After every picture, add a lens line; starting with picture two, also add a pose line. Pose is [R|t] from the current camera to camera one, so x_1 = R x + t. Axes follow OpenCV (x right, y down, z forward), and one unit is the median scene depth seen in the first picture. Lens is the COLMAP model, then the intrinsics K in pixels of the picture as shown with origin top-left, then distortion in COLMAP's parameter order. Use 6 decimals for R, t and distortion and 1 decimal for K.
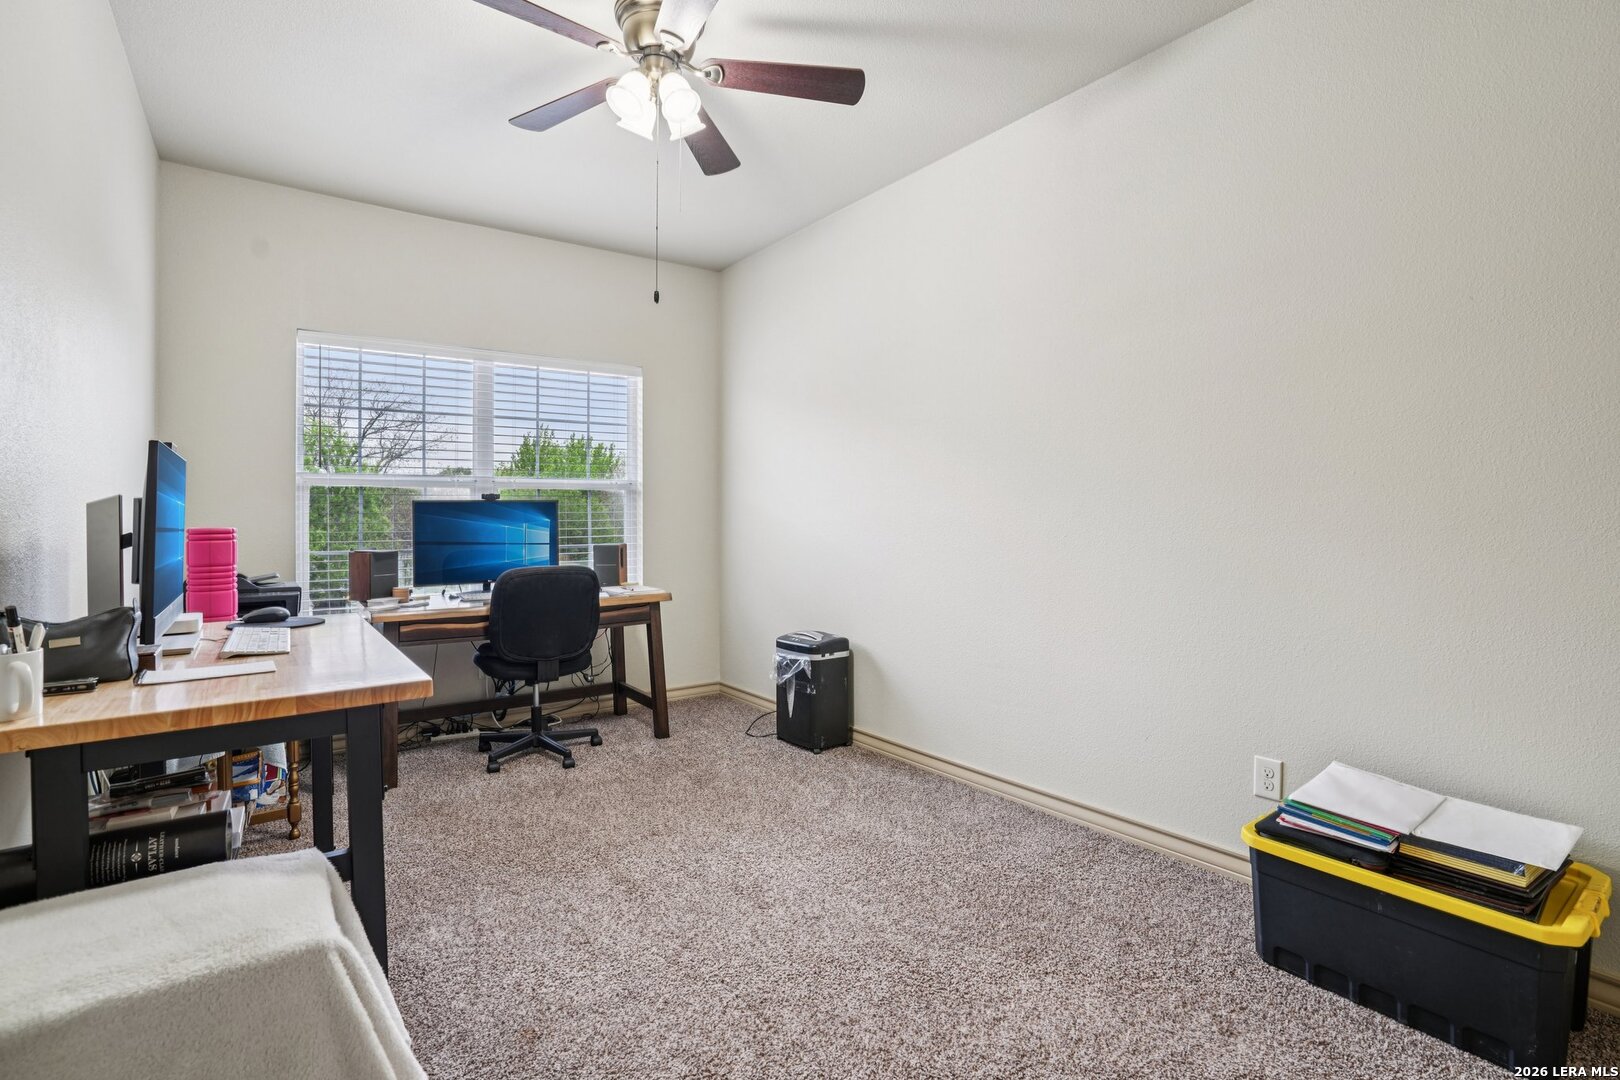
lens RADIAL K [[760.8, 0, 806.8], [0, 760.8, 529.0], [0, 0, 1]] dist [-0.061915, 0.020486]
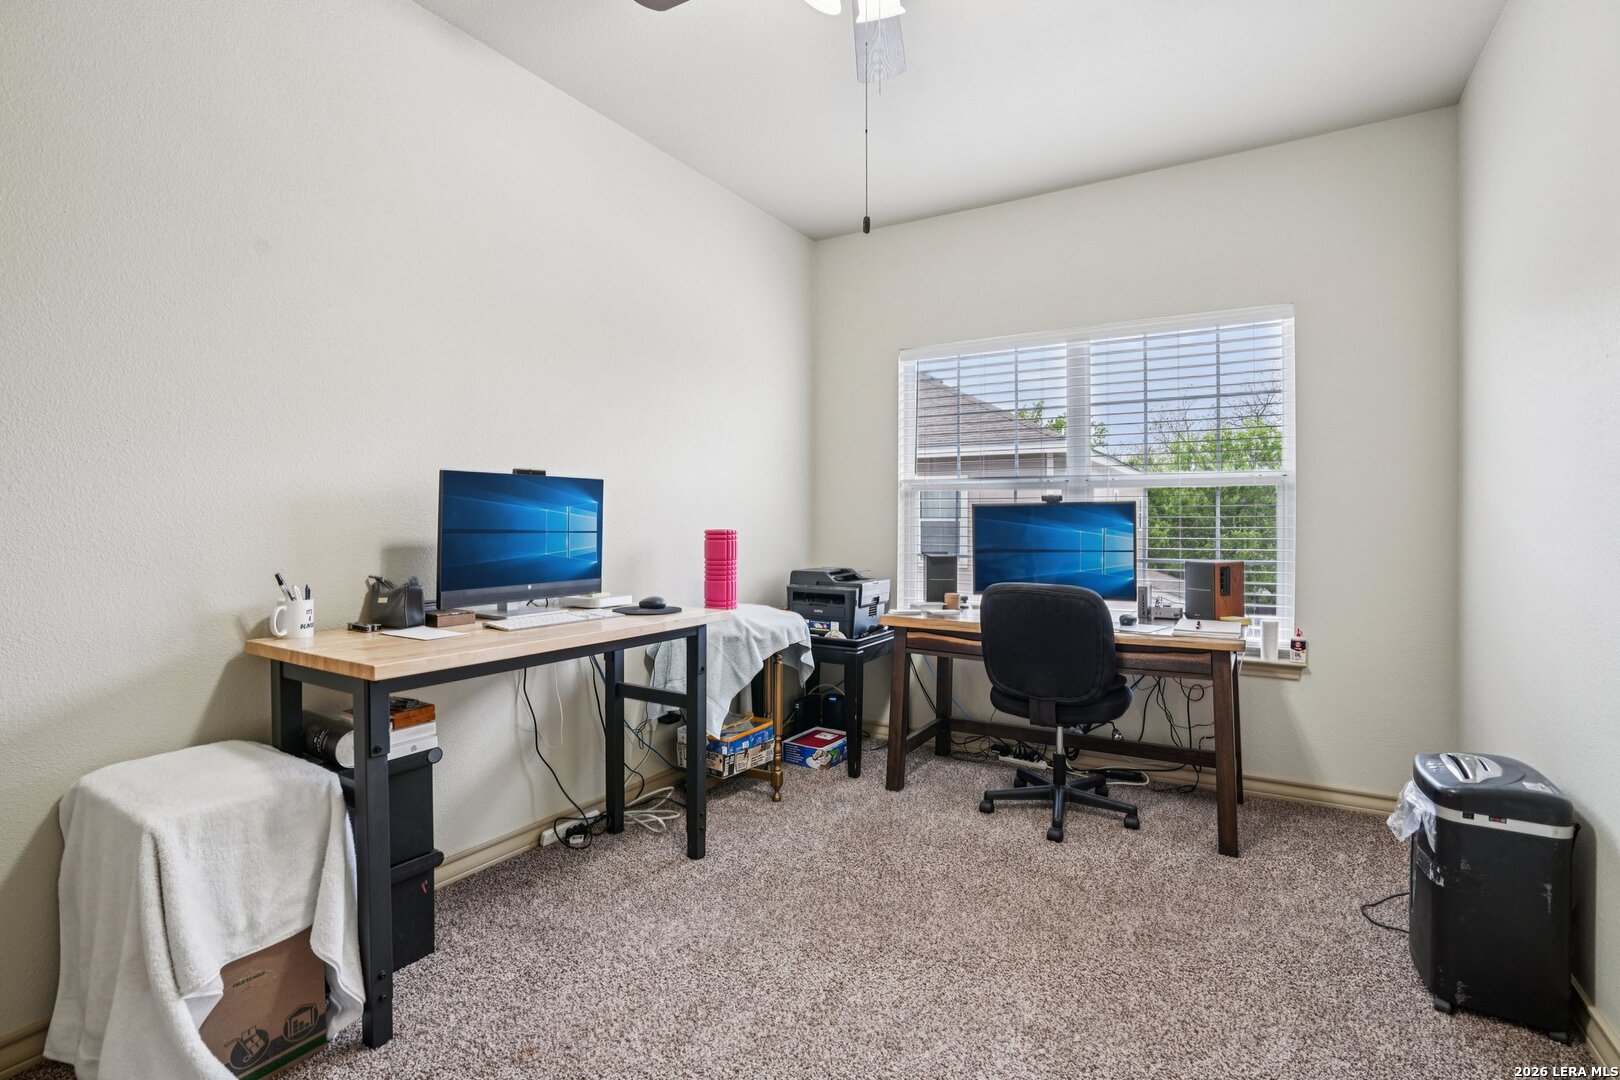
lens RADIAL K [[760.8, 0, 806.8], [0, 760.8, 529.0], [0, 0, 1]] dist [-0.061915, 0.020486]
pose [[0.370027, 0.017707, -0.928852, 0.287740], [-0.017938, 0.999768, 0.011913, -0.013642], [0.928848, 0.012254, 0.370258, 0.425590]]
